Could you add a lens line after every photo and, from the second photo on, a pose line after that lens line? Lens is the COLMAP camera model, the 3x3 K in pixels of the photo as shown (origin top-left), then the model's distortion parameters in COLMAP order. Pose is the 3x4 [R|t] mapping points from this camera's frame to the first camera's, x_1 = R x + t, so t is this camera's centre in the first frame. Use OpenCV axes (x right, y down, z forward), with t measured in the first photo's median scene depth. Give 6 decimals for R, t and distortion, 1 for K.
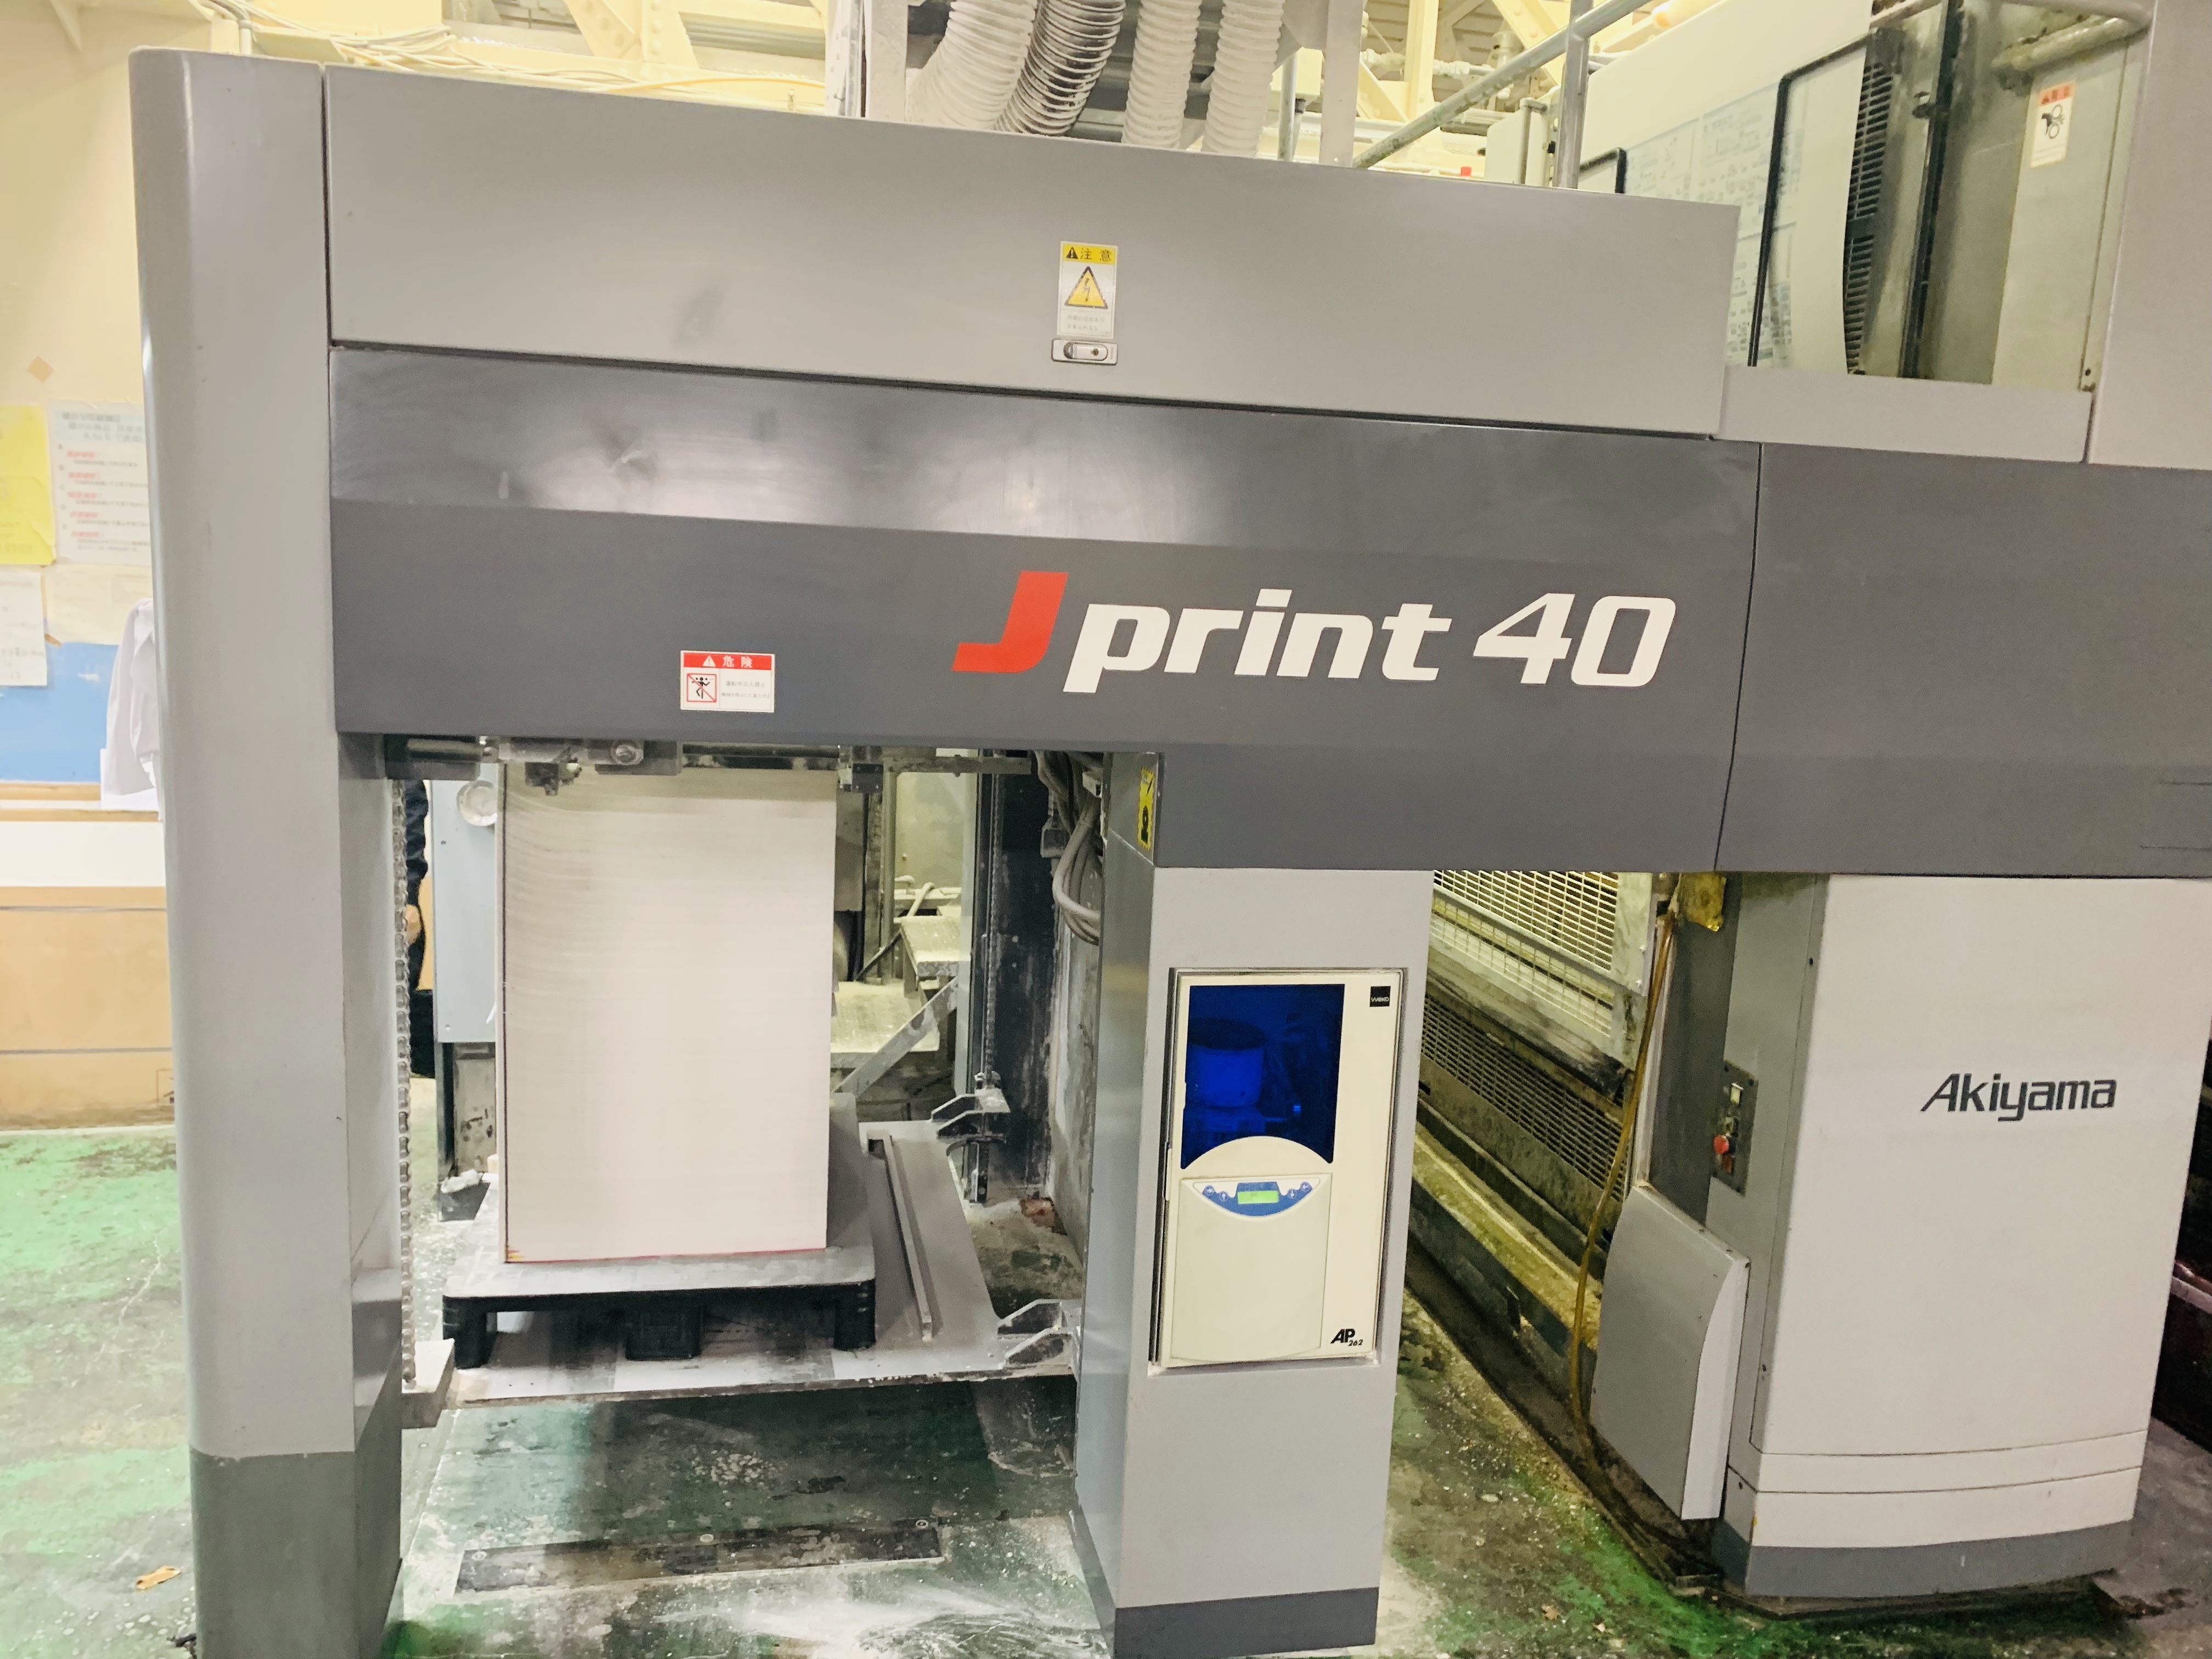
lens RADIAL K [[1716.3, 0, 1106.0], [0, 1716.3, 829.5], [0, 0, 1]] dist [0.055237, -0.057093]
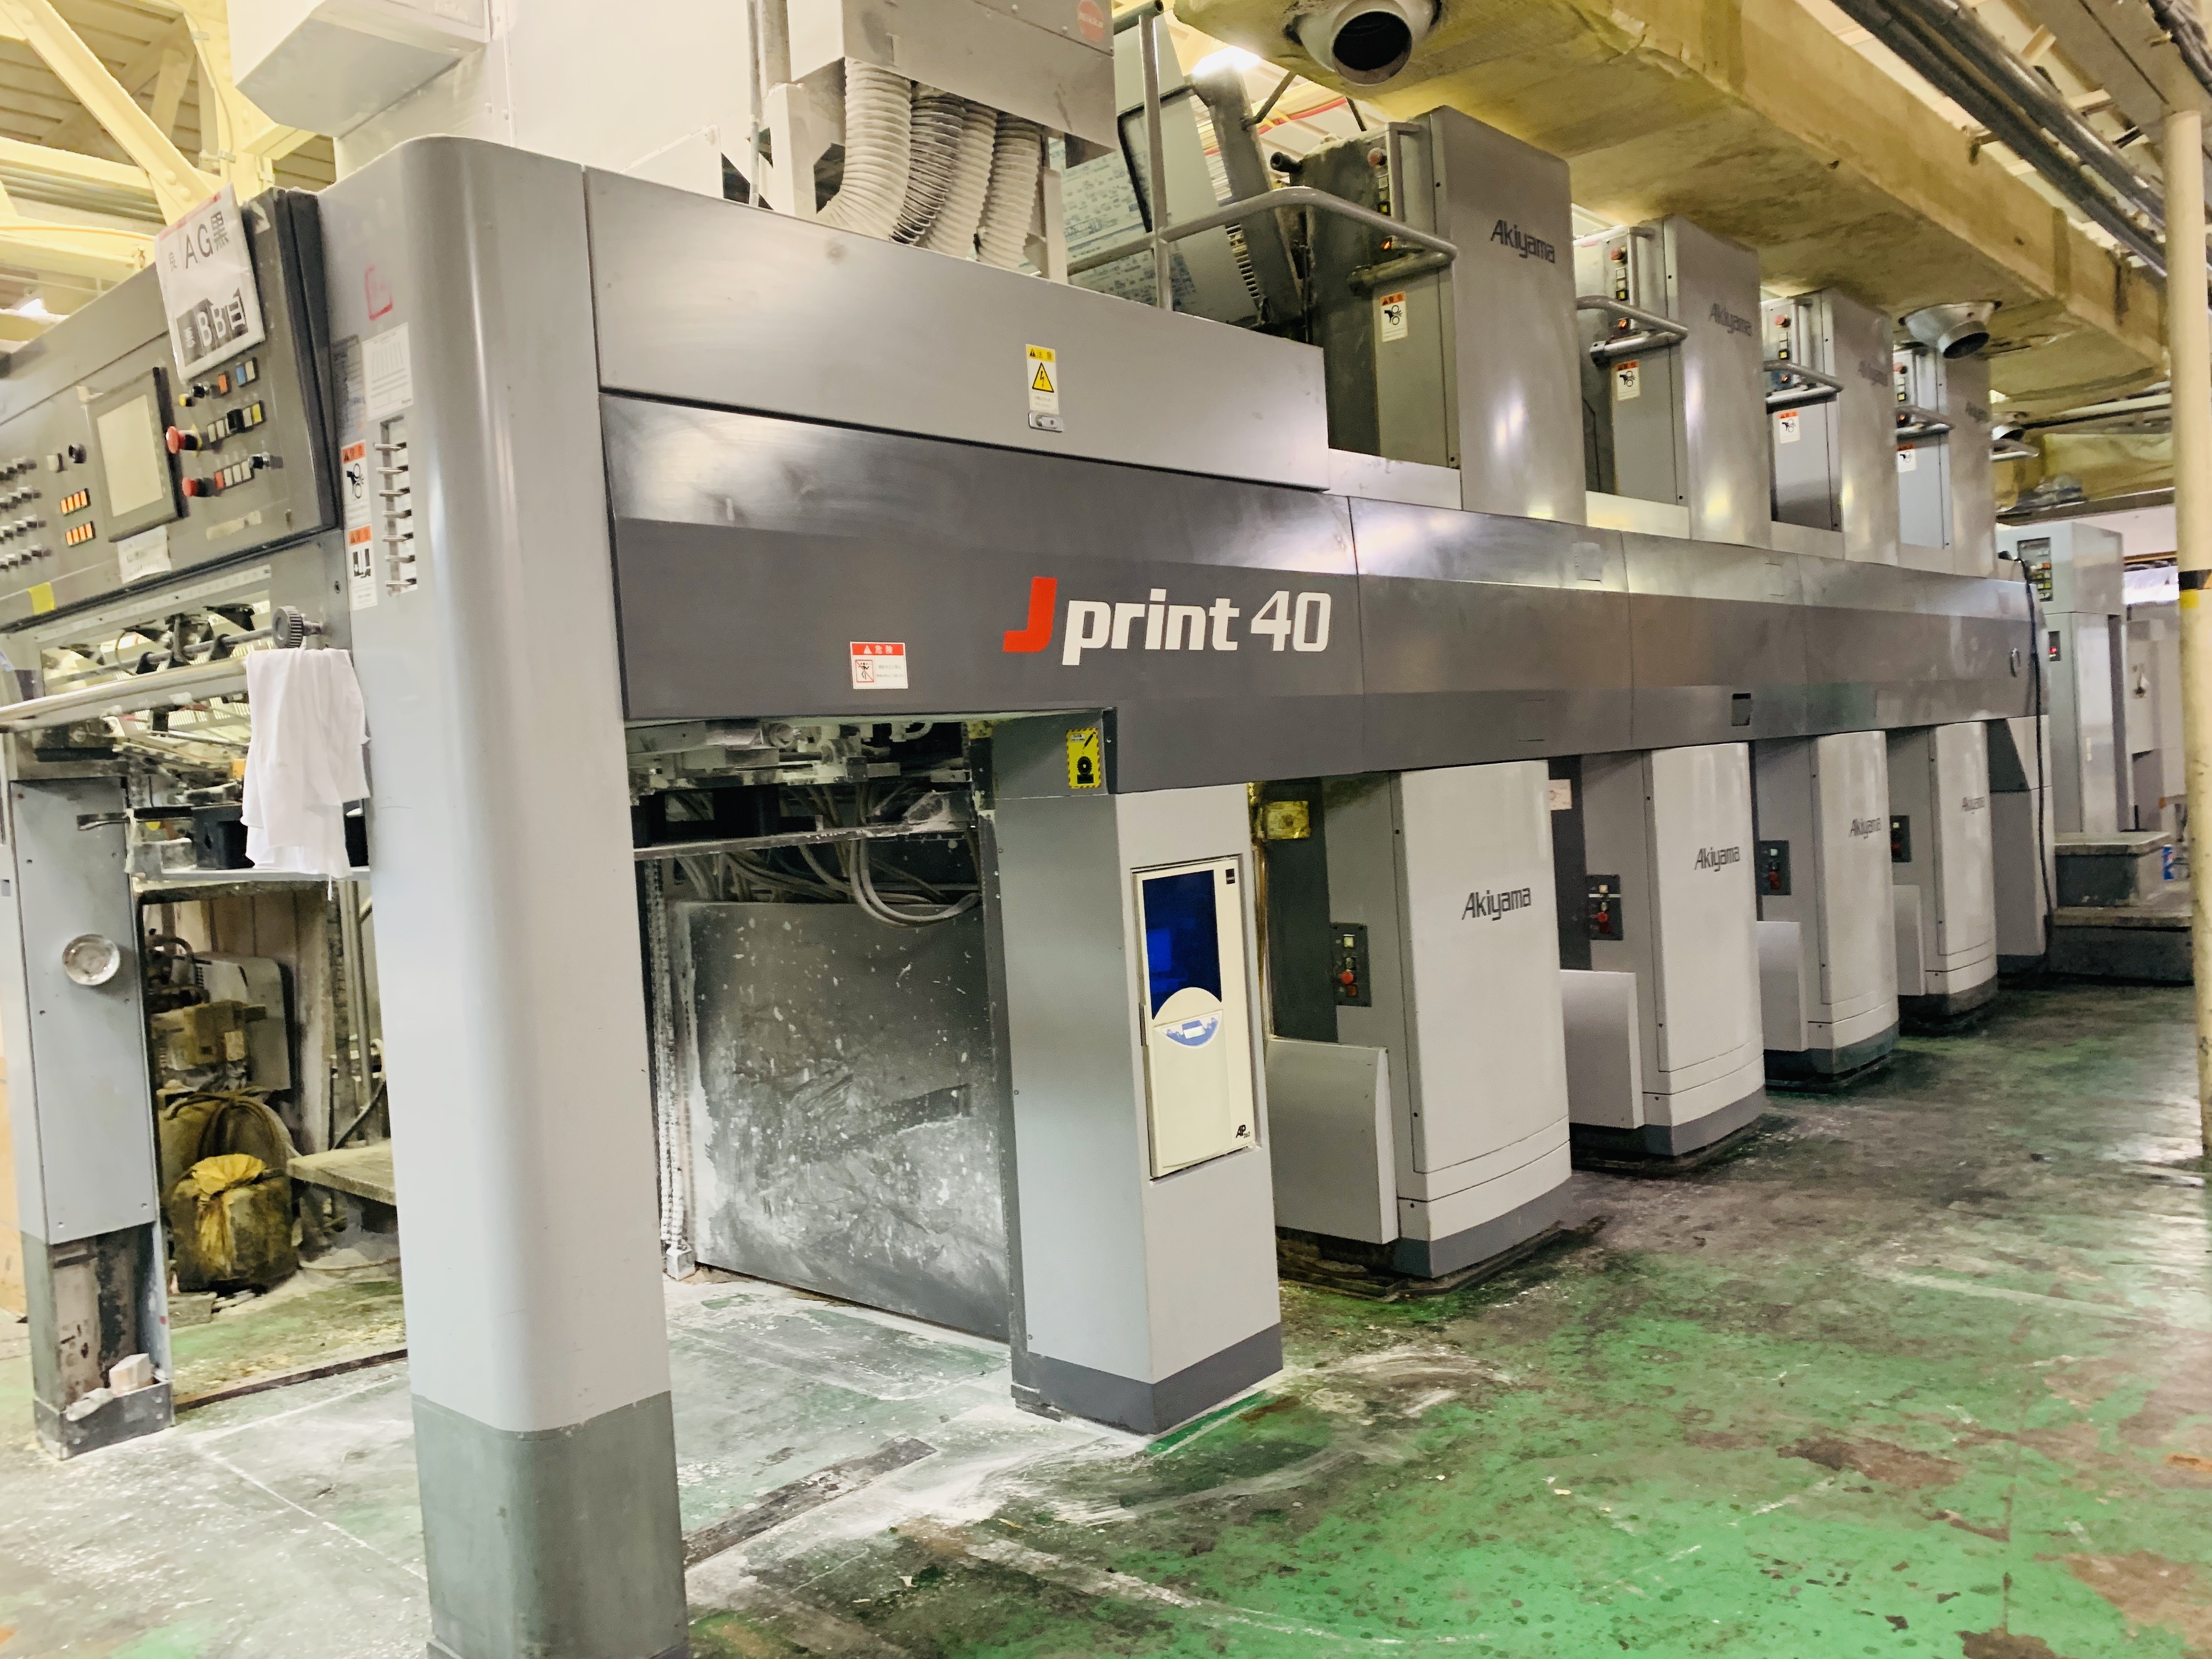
lens RADIAL K [[1714.3, 0, 1085.8], [0, 1714.3, 811.8], [0, 0, 1]] dist [0.051888, -0.050329]
pose [[0.799056, -0.114392, 0.590275, -0.641178], [0.196051, 0.977649, -0.075932, 0.108329], [-0.568396, 0.176398, 0.803623, -0.059679]]
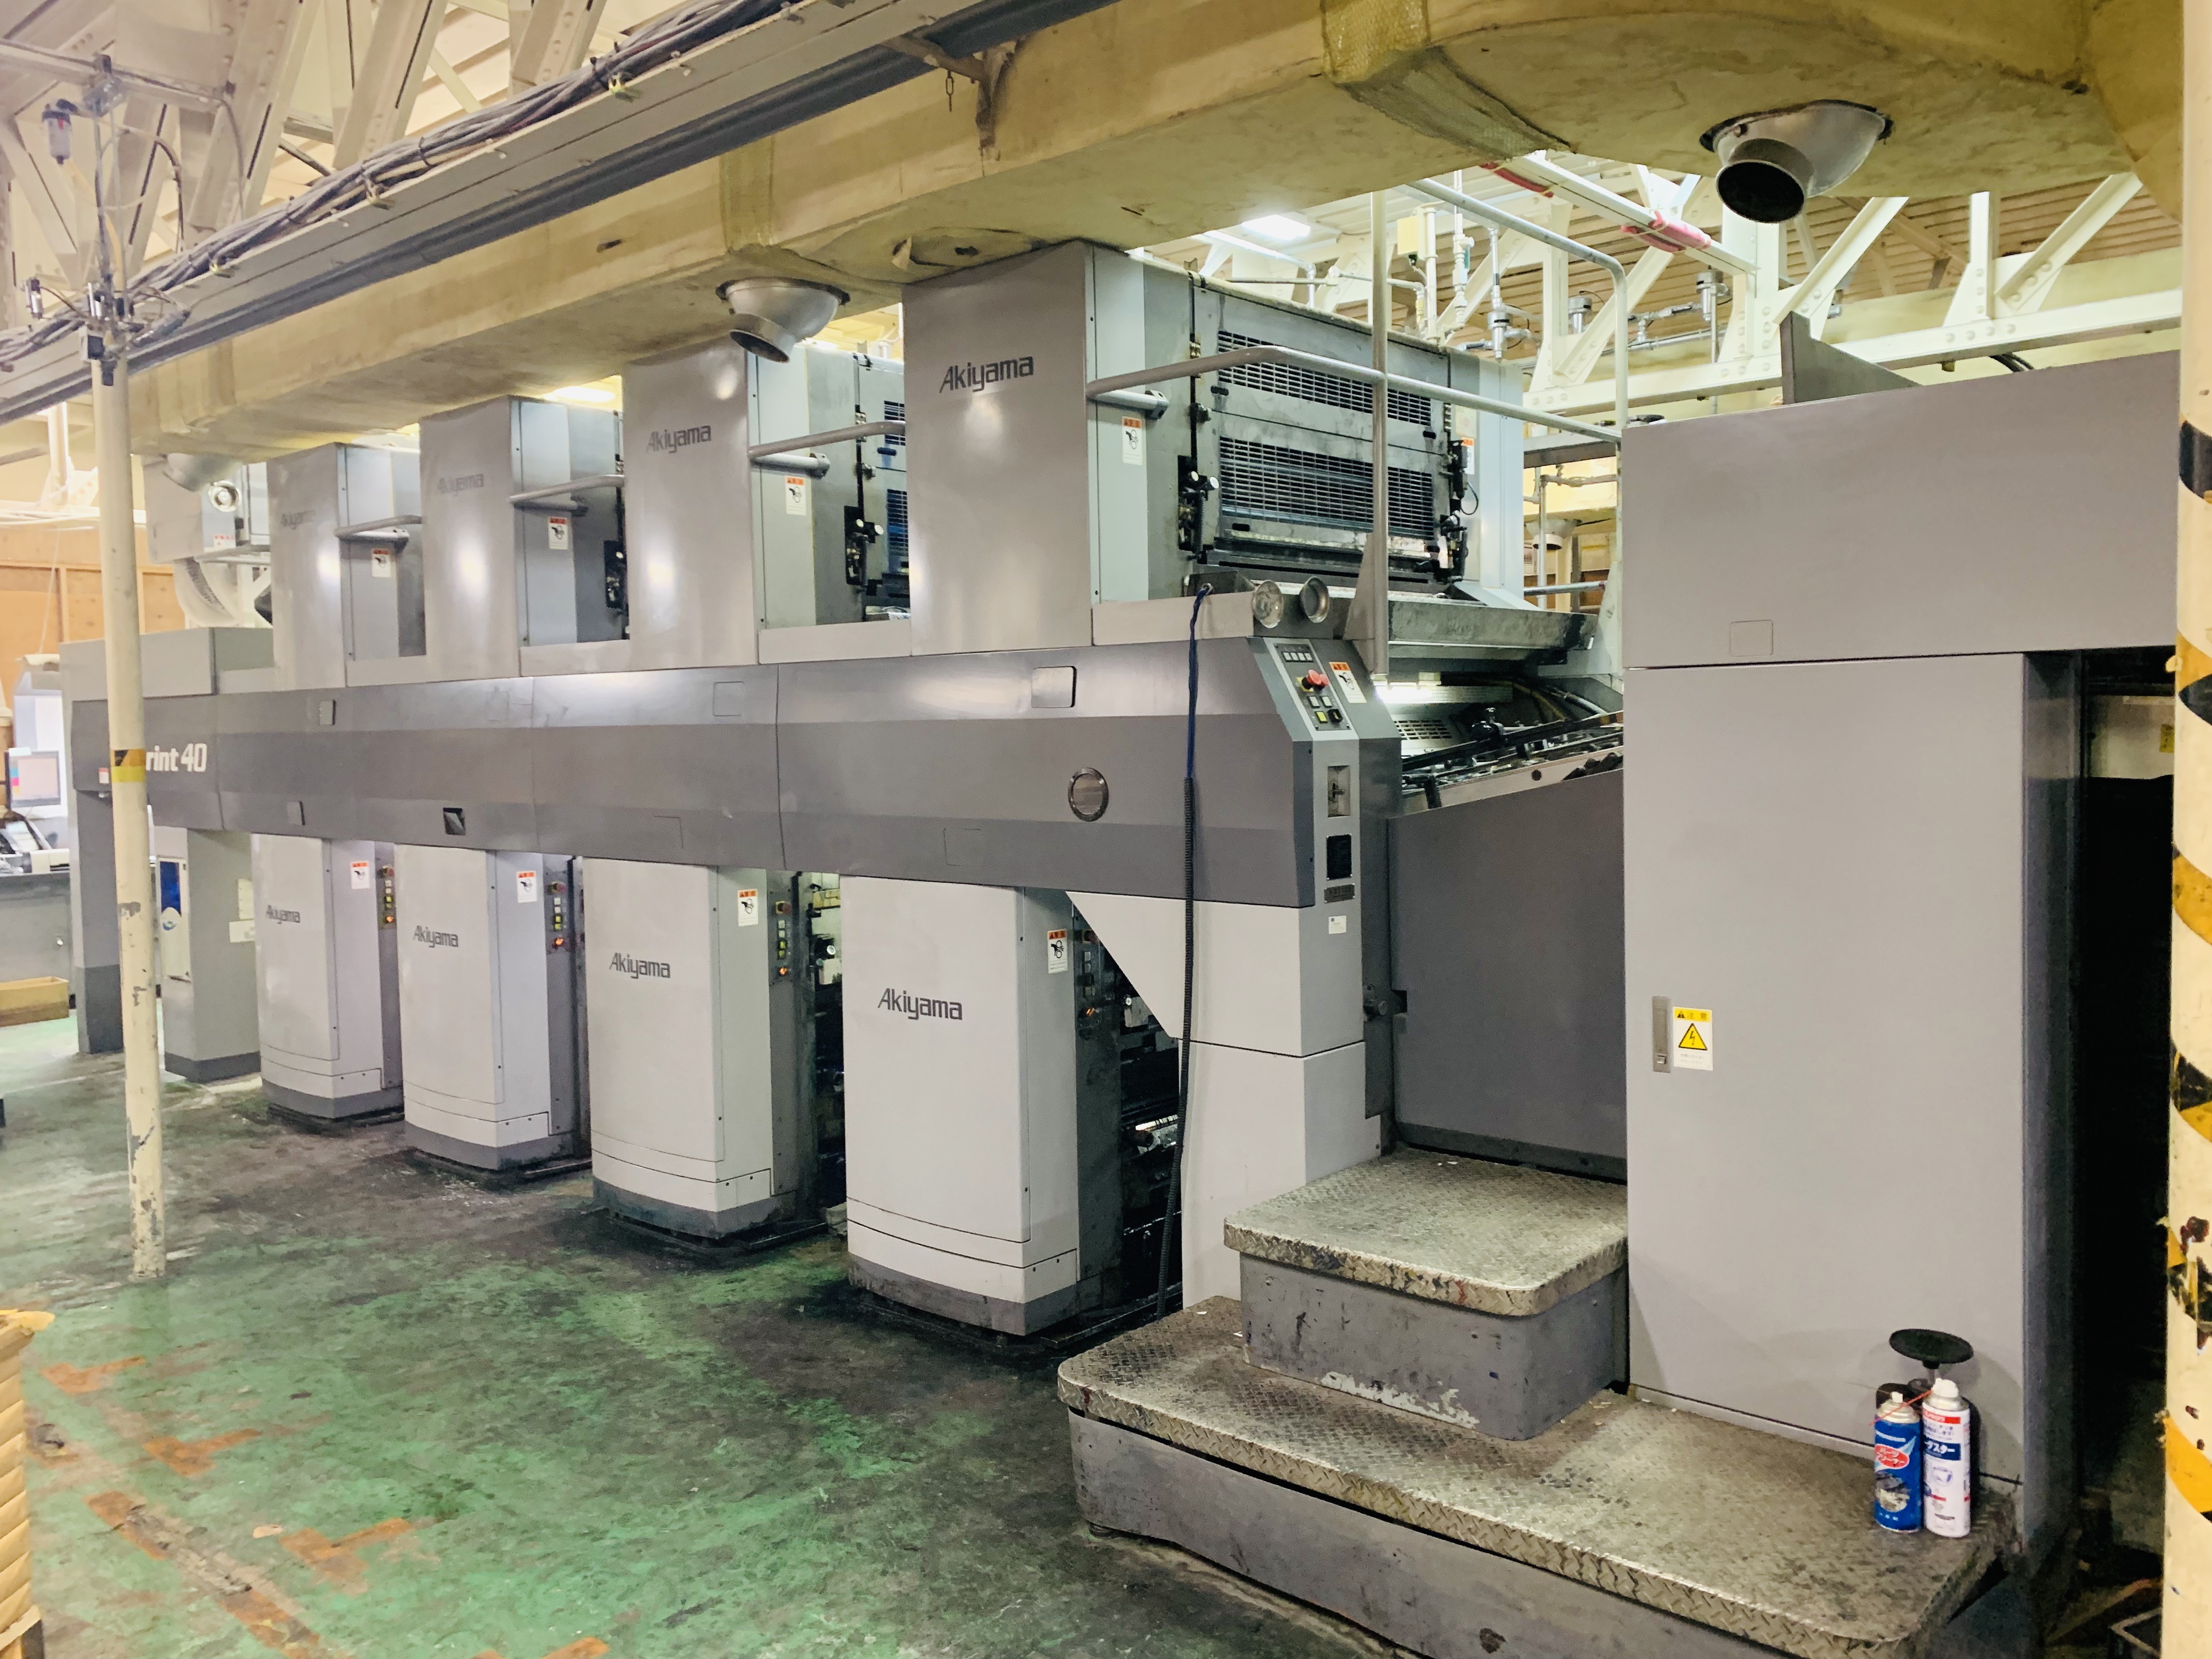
lens RADIAL K [[1714.3, 0, 1085.8], [0, 1714.3, 811.8], [0, 0, 1]] dist [0.051888, -0.050329]
pose [[0.580907, -0.015477, -0.813823, 3.284501], [-0.085814, 0.993083, -0.080140, 0.093926], [0.809434, 0.116392, 0.575560, 0.400860]]
